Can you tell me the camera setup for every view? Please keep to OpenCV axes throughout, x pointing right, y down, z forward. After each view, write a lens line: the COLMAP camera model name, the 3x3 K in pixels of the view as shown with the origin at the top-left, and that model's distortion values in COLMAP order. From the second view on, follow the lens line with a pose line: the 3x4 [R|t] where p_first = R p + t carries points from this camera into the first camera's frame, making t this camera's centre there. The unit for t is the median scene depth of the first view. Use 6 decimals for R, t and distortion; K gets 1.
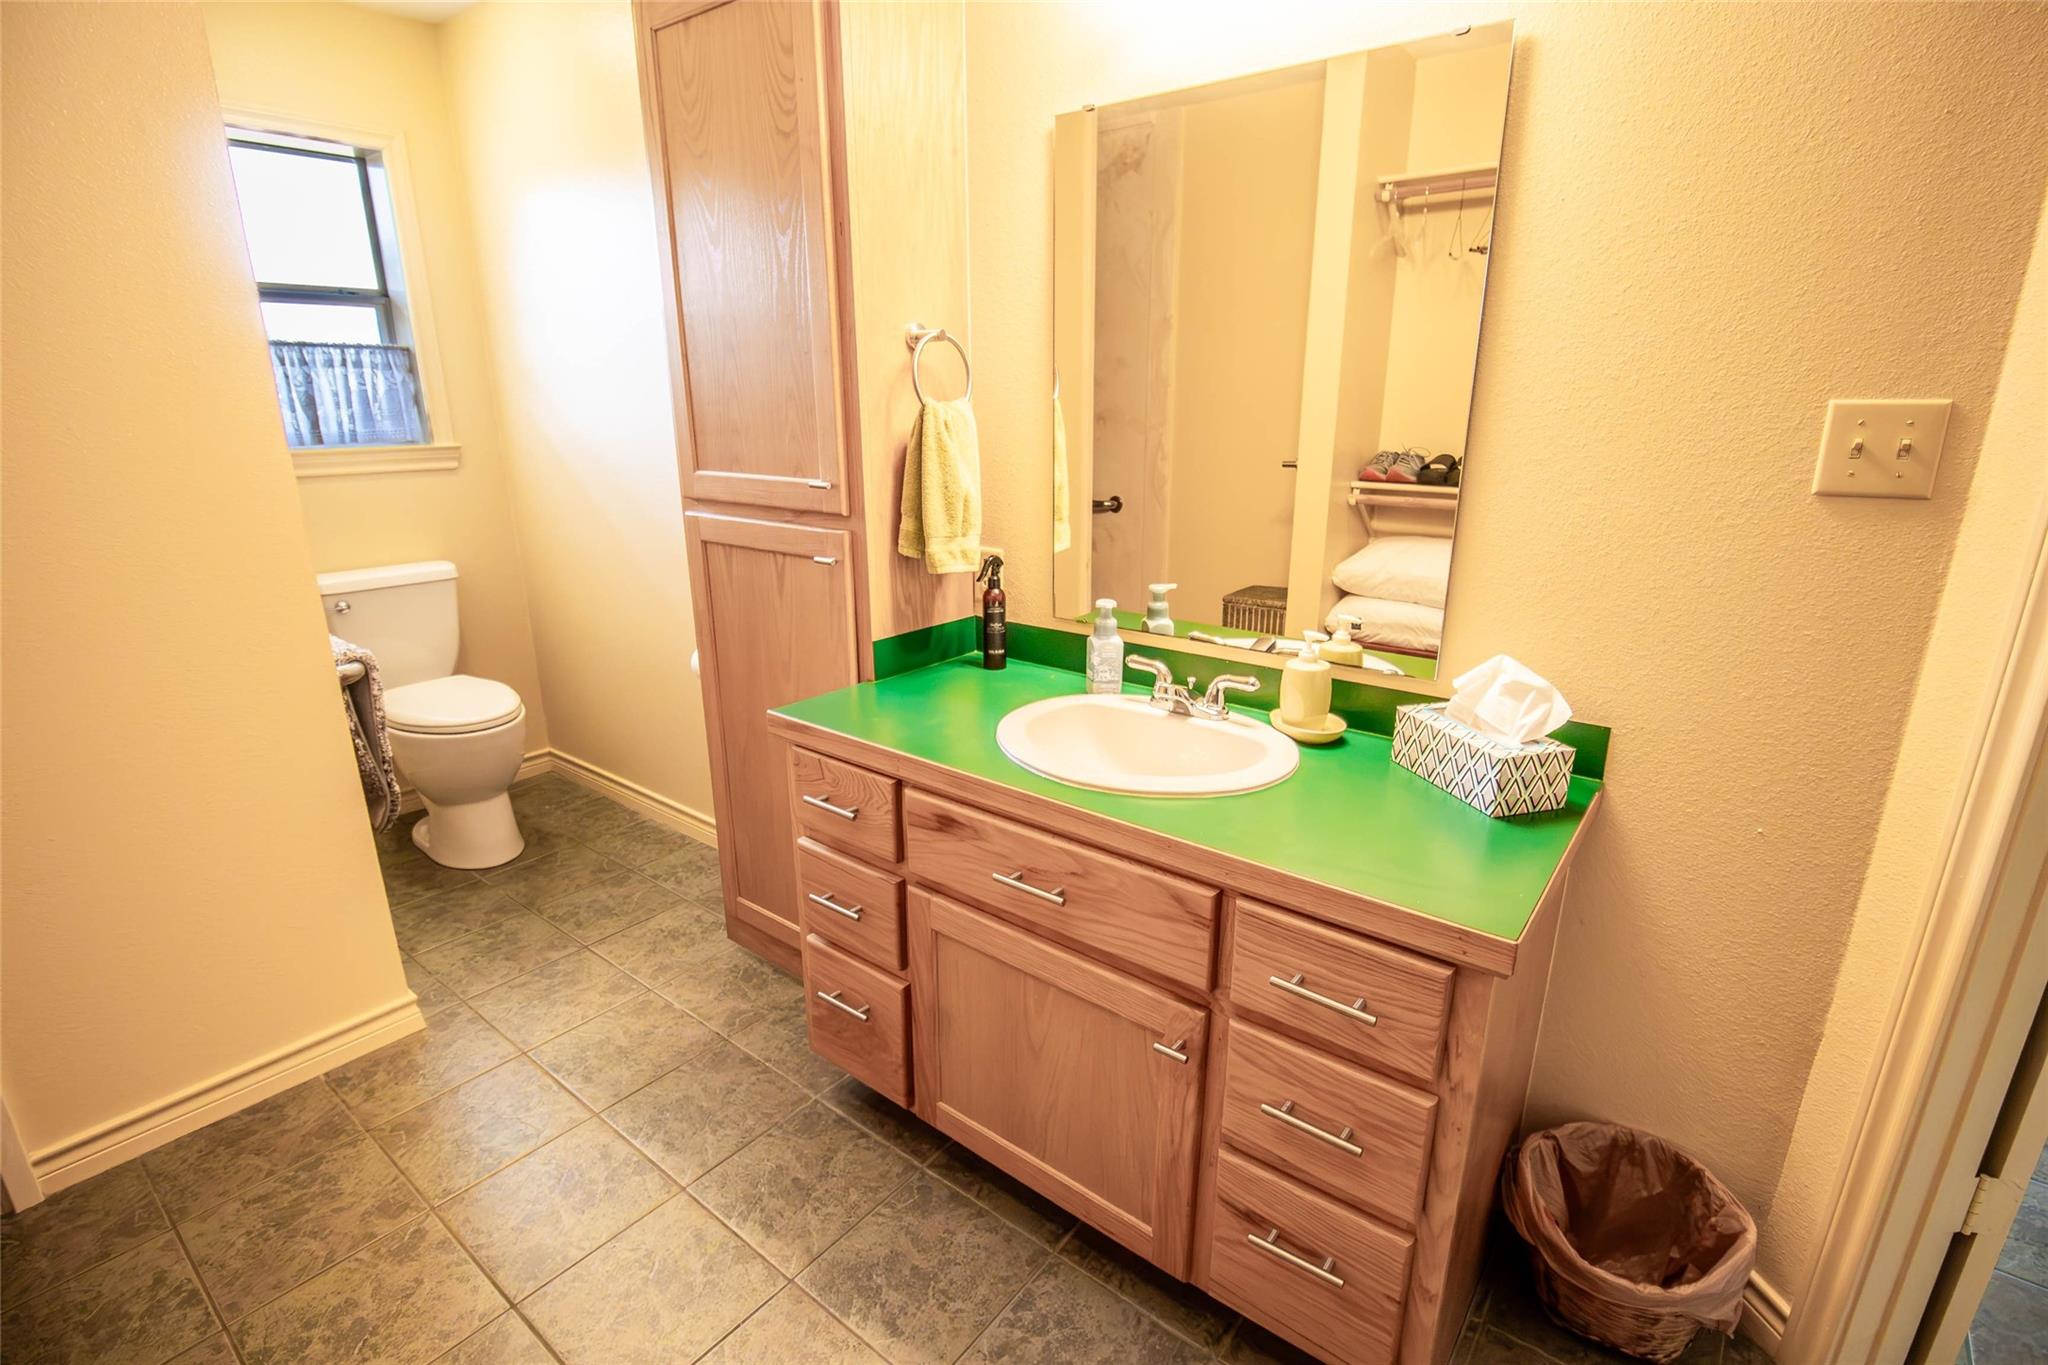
lens RADIAL K [[963.9, 0, 1024.0], [0, 963.9, 682.5], [0, 0, 1]] dist [-0.030917, -0.000007]
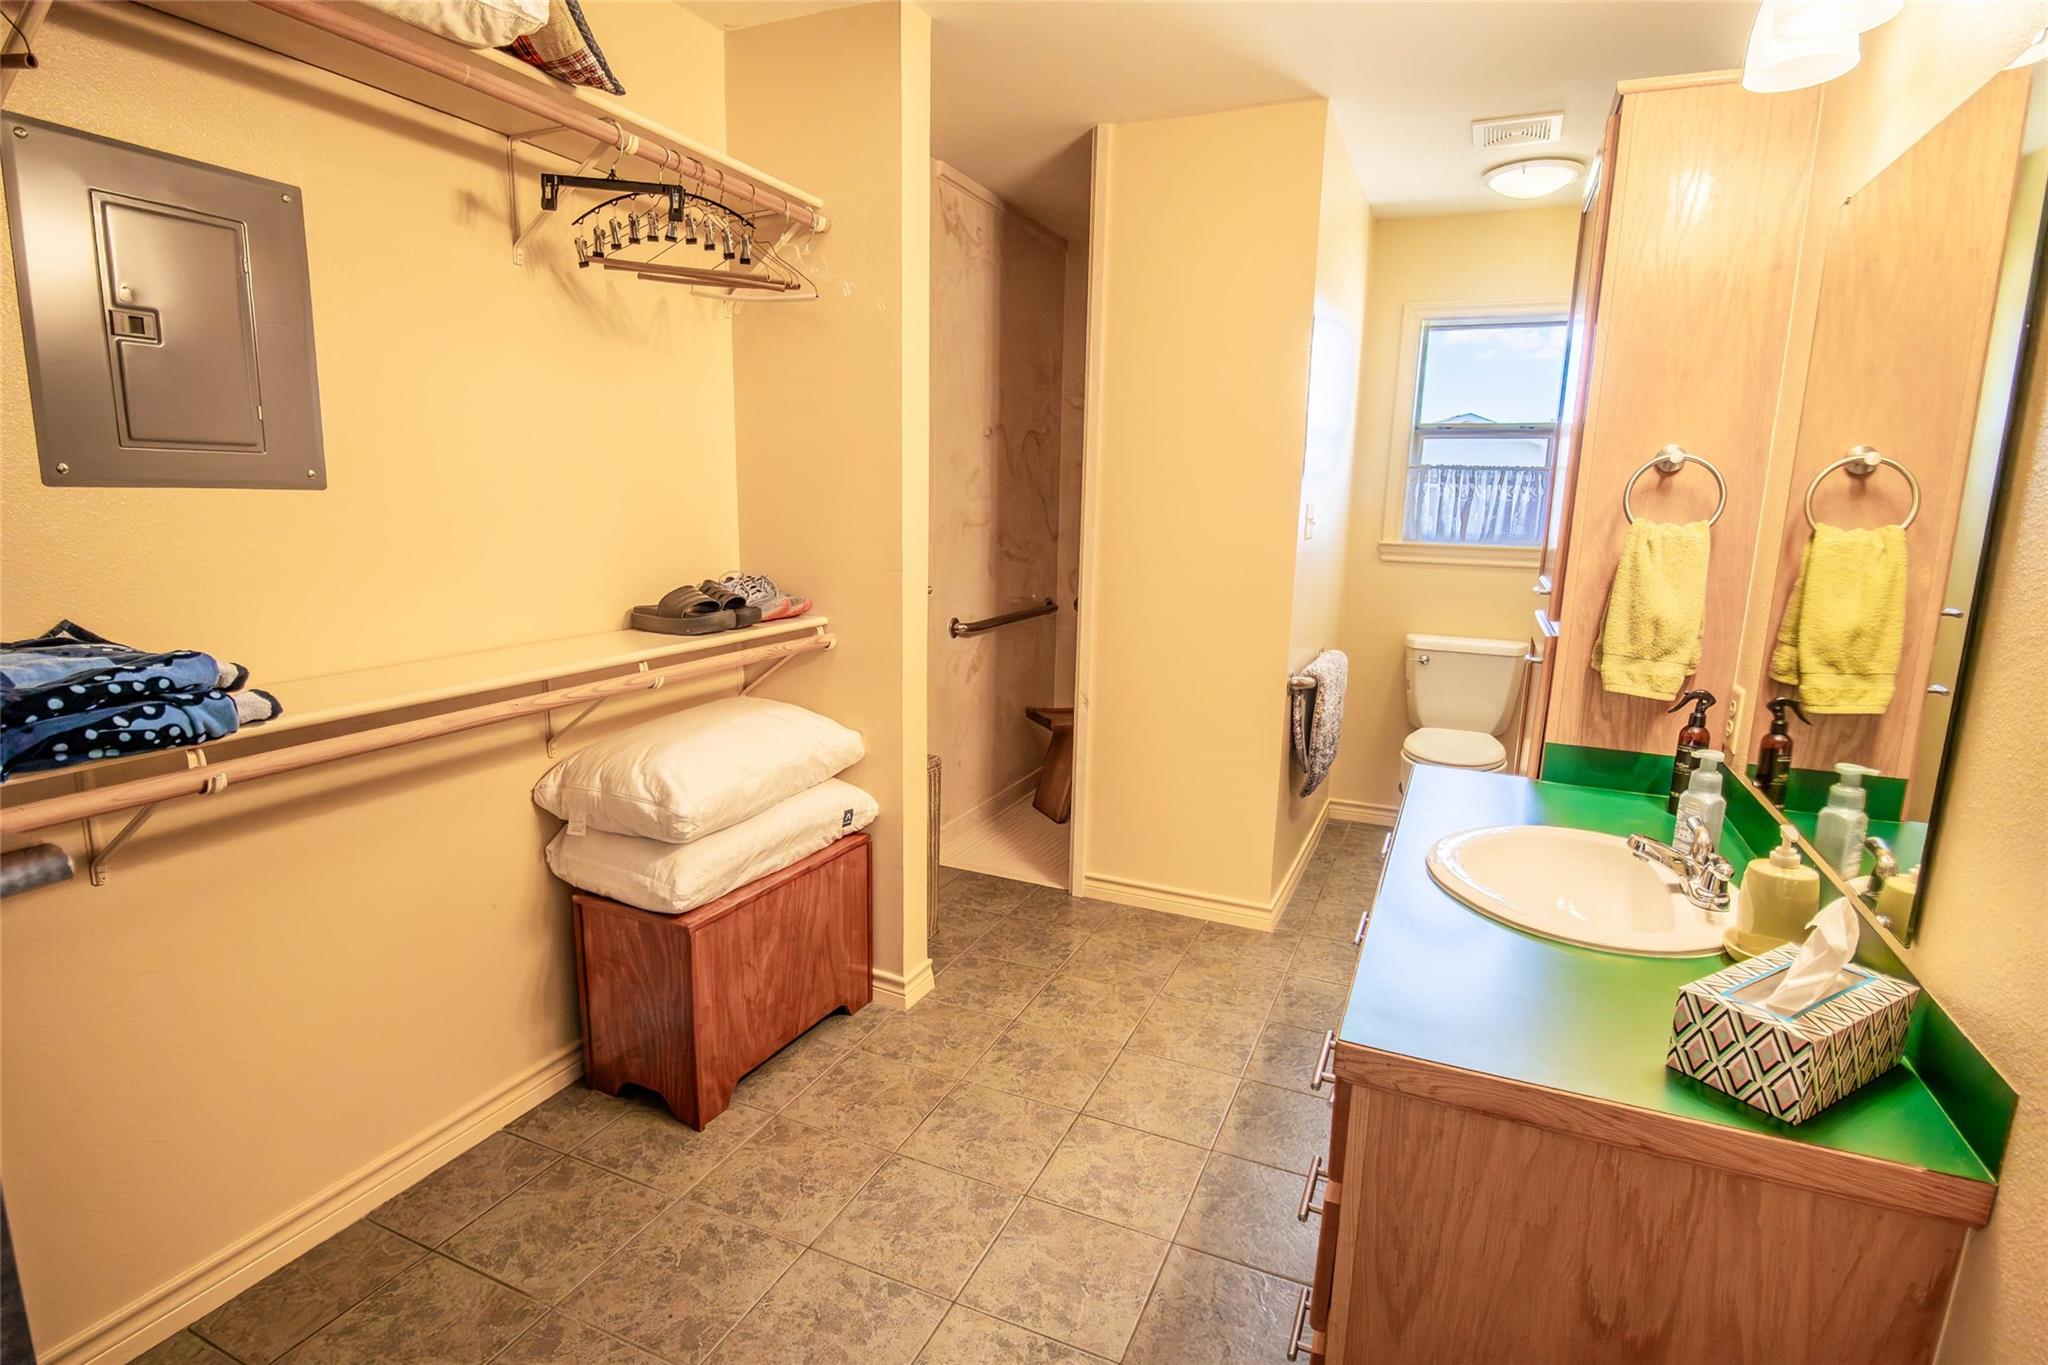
lens RADIAL K [[963.9, 0, 1024.0], [0, 963.9, 682.5], [0, 0, 1]] dist [-0.030917, -0.000007]
pose [[0.246817, 0.188038, -0.950643, 0.643372], [-0.296820, 0.948512, 0.110553, -0.048068], [0.922485, 0.254884, 0.289923, 0.152827]]
